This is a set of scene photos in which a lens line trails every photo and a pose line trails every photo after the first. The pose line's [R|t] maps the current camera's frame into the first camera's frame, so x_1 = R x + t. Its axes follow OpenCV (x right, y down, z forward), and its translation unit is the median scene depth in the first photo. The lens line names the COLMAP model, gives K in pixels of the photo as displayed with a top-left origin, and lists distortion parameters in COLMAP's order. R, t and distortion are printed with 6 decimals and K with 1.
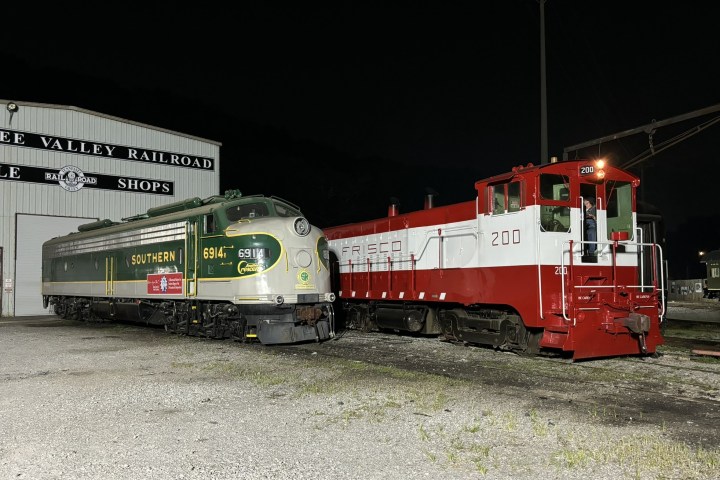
lens RADIAL K [[659.5, 0, 359.9], [0, 659.5, 249.0], [0, 0, 1]] dist [0.018721, 0.020422]
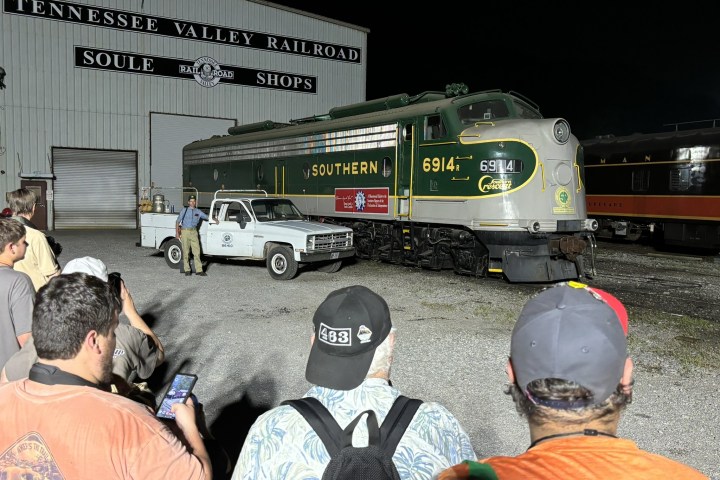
lens RADIAL K [[730.3, 0, 360.0], [0, 730.3, 240.0], [0, 0, 1]] dist [0.176151, -0.488152]
pose [[0.989666, 0.031624, -0.139858, -0.102381], [-0.015634, 0.993359, 0.113989, -0.001654], [0.142534, -0.110625, 0.983588, 0.057101]]
